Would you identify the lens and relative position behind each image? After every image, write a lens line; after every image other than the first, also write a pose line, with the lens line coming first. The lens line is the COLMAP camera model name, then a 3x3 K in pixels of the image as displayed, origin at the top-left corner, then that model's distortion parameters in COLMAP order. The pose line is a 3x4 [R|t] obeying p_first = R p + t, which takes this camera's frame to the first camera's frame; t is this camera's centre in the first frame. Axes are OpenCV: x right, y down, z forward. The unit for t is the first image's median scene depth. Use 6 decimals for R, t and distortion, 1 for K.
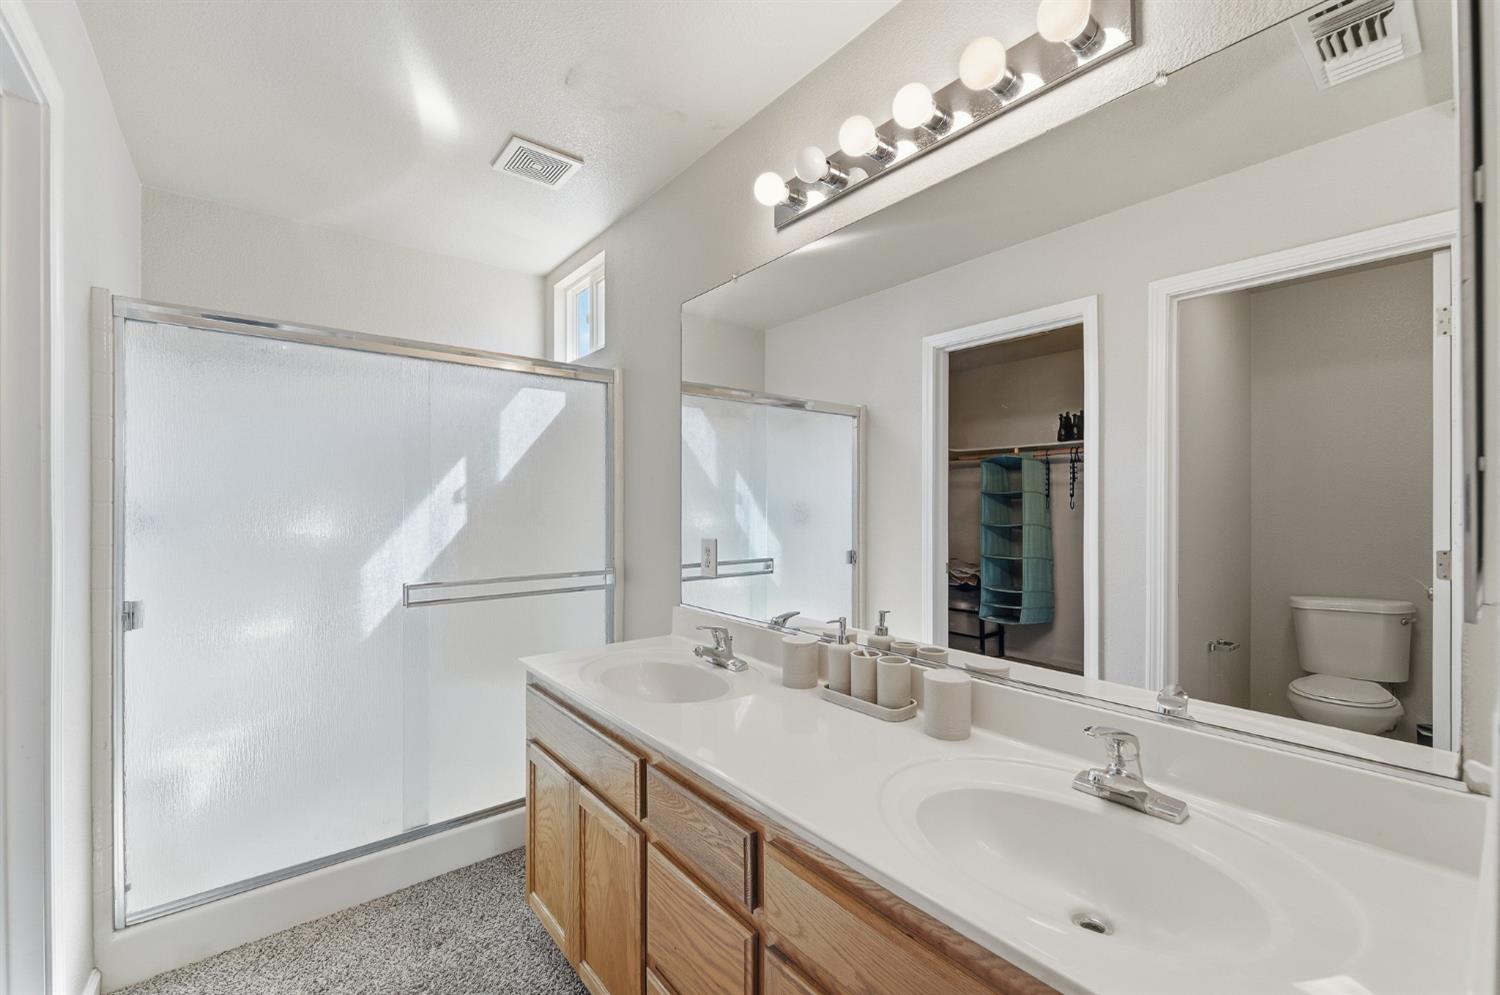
lens RADIAL K [[618.7, 0, 755.2], [0, 618.7, 505.3], [0, 0, 1]] dist [0.001457, -0.000589]
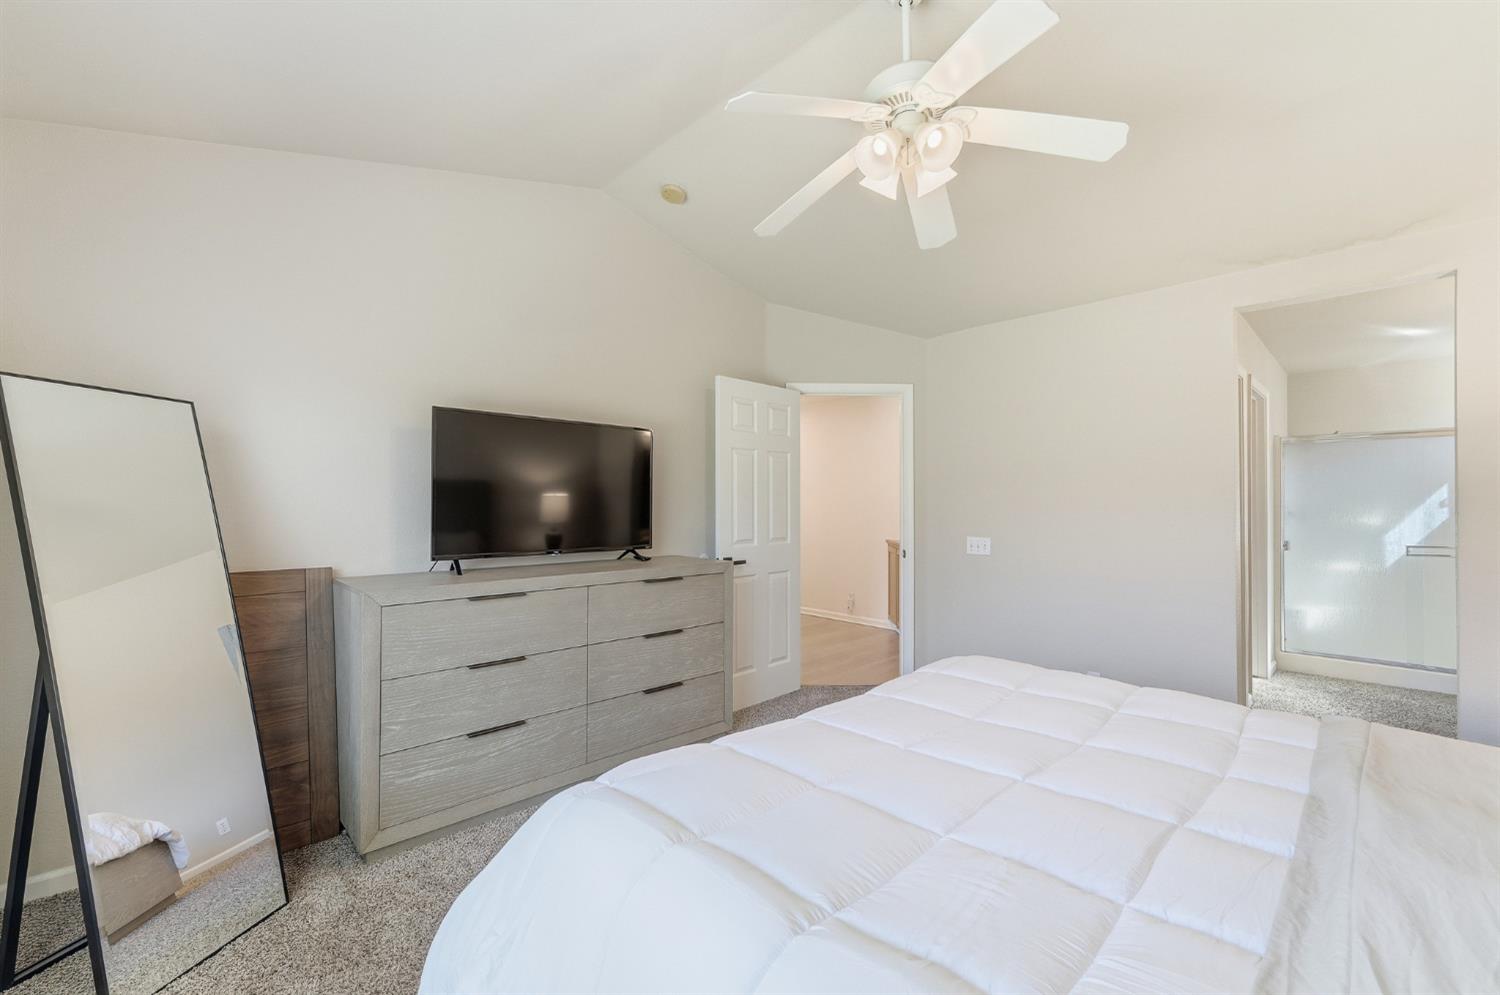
lens RADIAL K [[618.7, 0, 748.2], [0, 618.7, 495.1], [0, 0, 1]] dist [0.001457, -0.000589]
pose [[0.060328, -0.016107, -0.998049, 1.416049], [-0.011009, 0.999798, -0.016801, 0.015308], [0.998118, 0.012001, 0.060138, -1.379141]]
